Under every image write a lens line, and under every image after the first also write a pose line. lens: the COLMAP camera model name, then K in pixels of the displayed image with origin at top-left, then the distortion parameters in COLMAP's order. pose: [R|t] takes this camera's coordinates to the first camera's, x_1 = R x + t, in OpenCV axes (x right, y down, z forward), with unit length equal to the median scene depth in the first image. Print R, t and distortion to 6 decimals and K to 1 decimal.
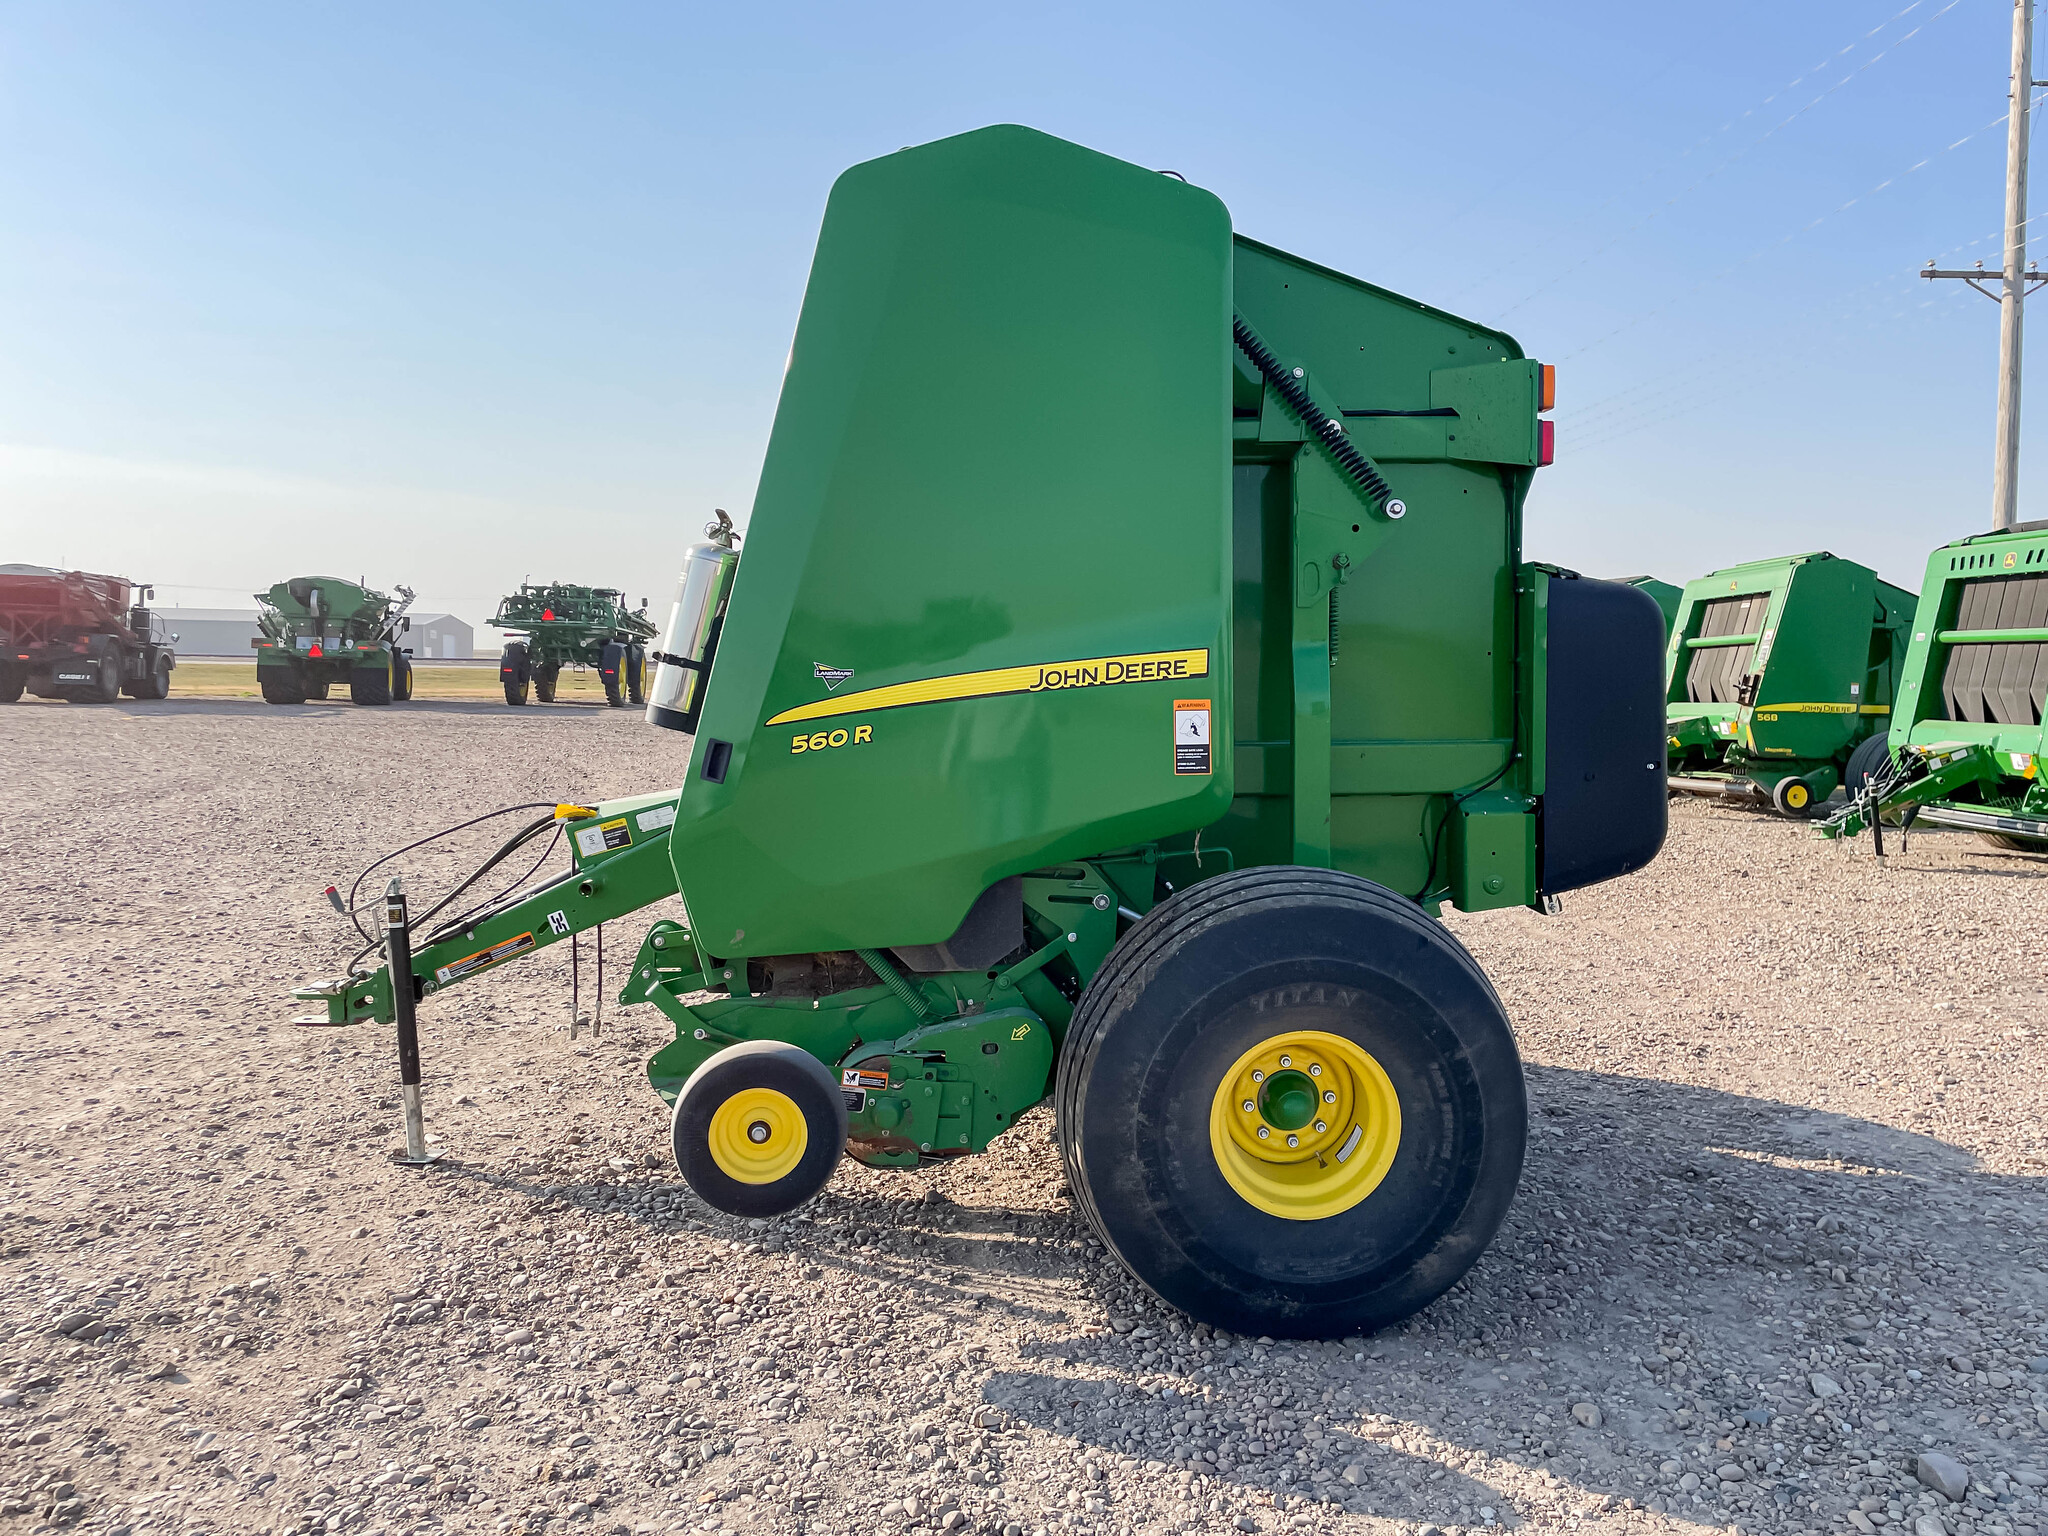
lens RADIAL K [[1553.9, 0, 1060.6], [0, 1553.9, 763.8], [0, 0, 1]] dist [0.094412, -0.129245]
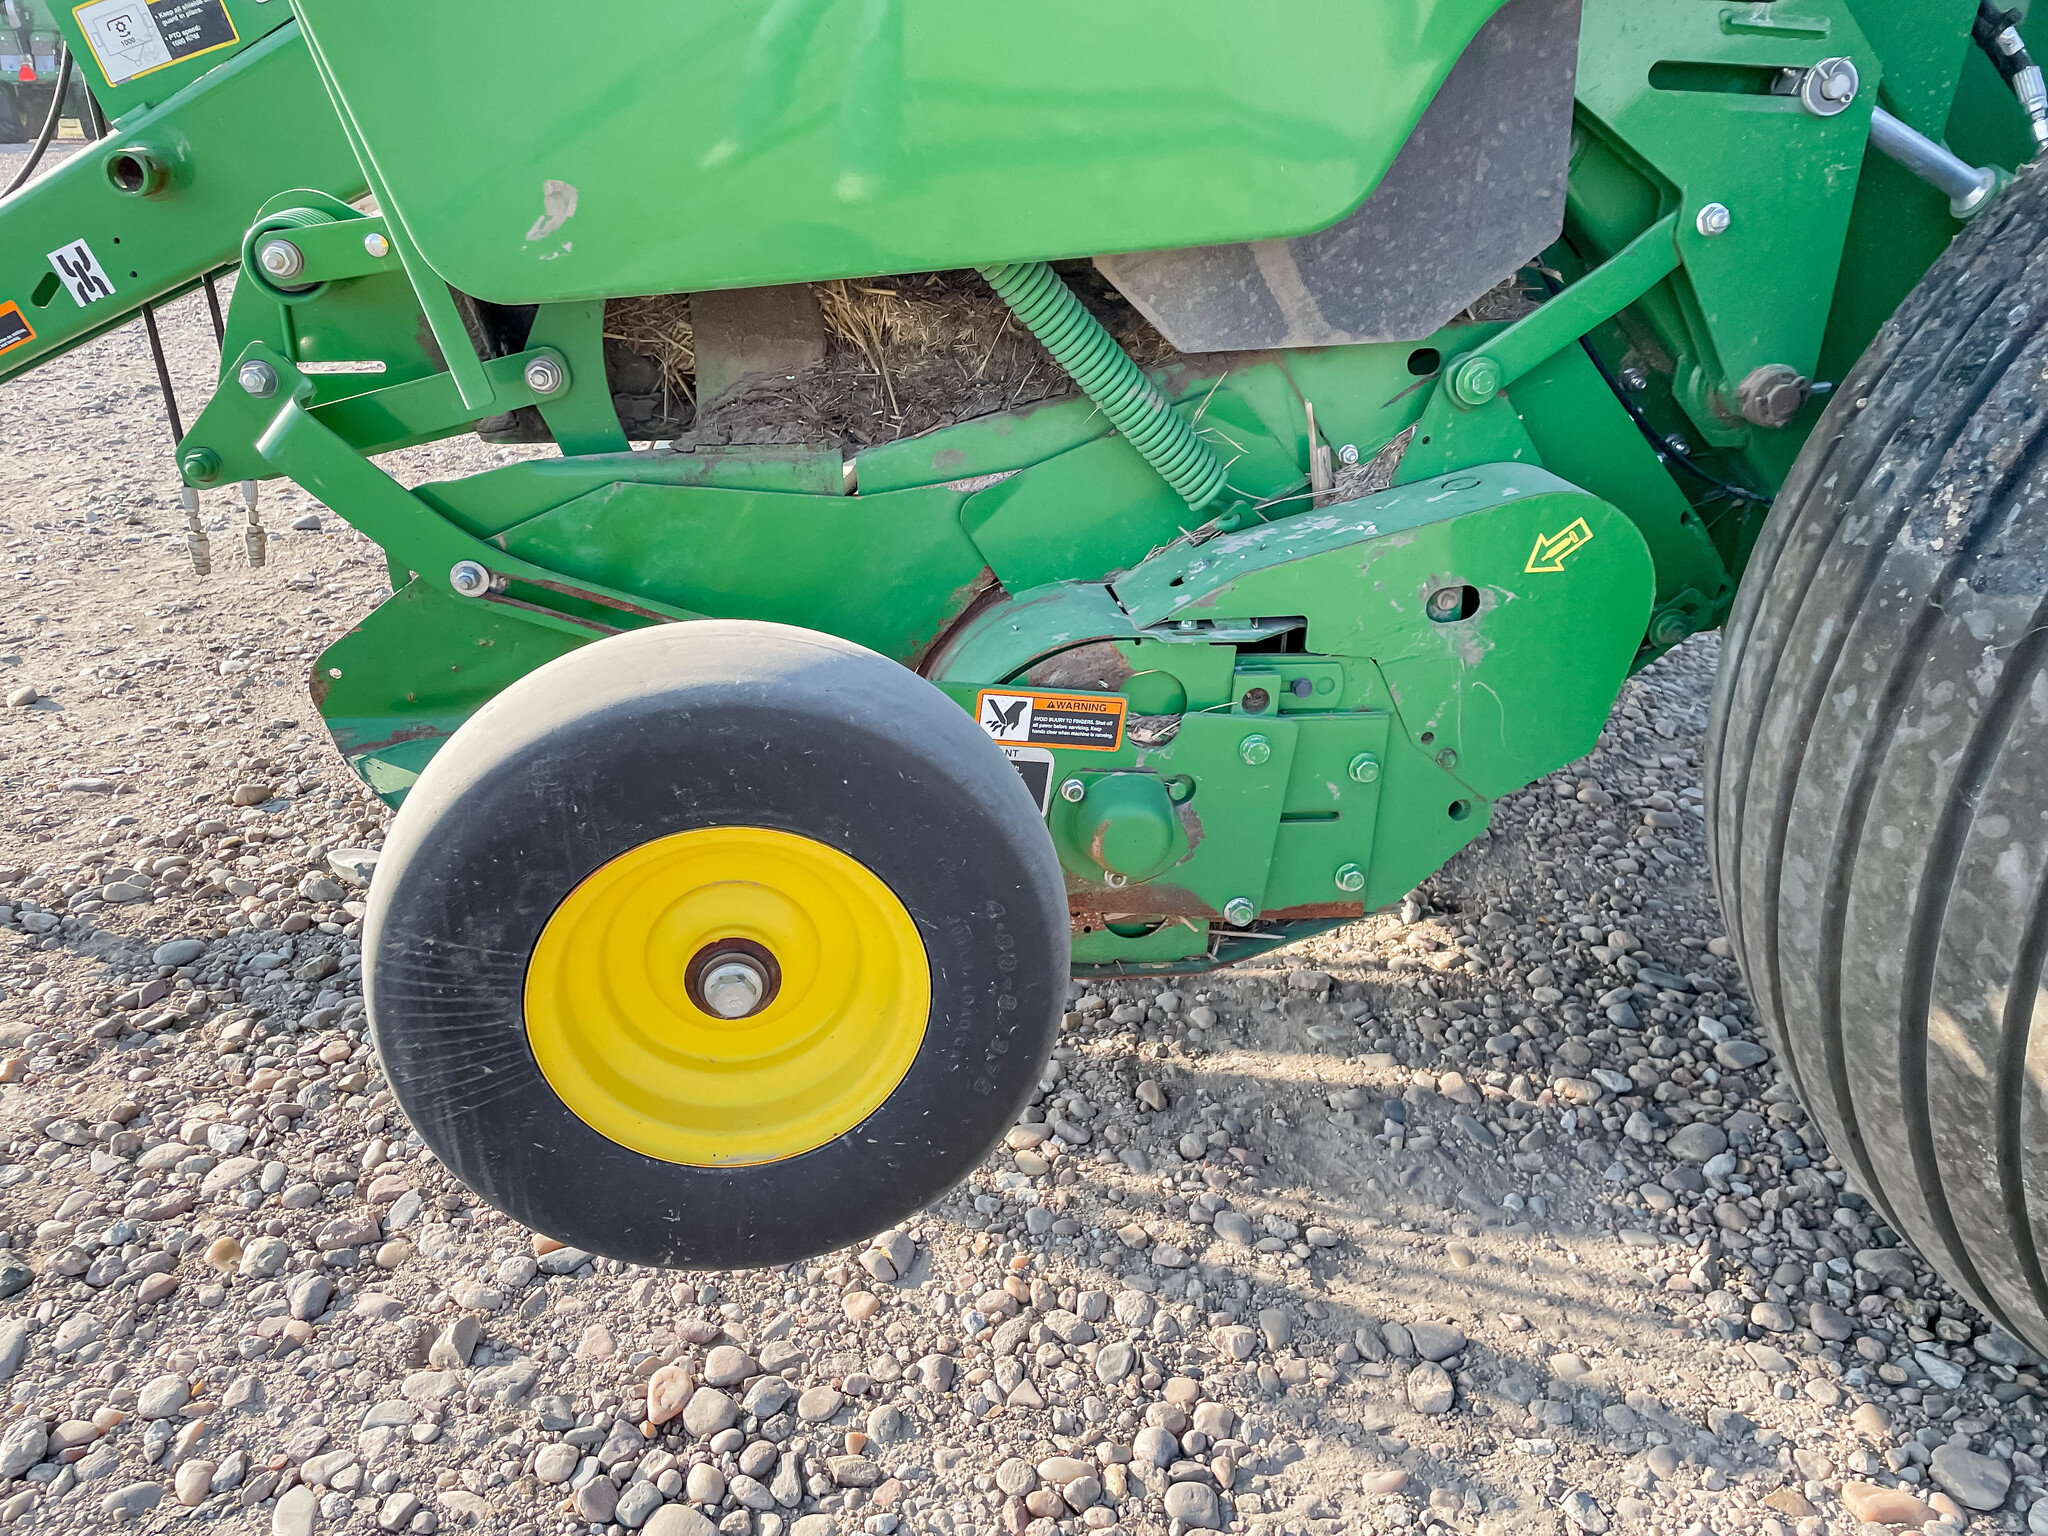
lens RADIAL K [[1525.6, 0, 1039.8], [0, 1525.6, 765.1], [0, 0, 1]] dist [0.093916, -0.108695]
pose [[0.996835, -0.040736, 0.068265, -0.142719], [0.016047, 0.944165, 0.329081, 0.109983], [-0.077858, -0.326944, 0.941831, 0.696993]]
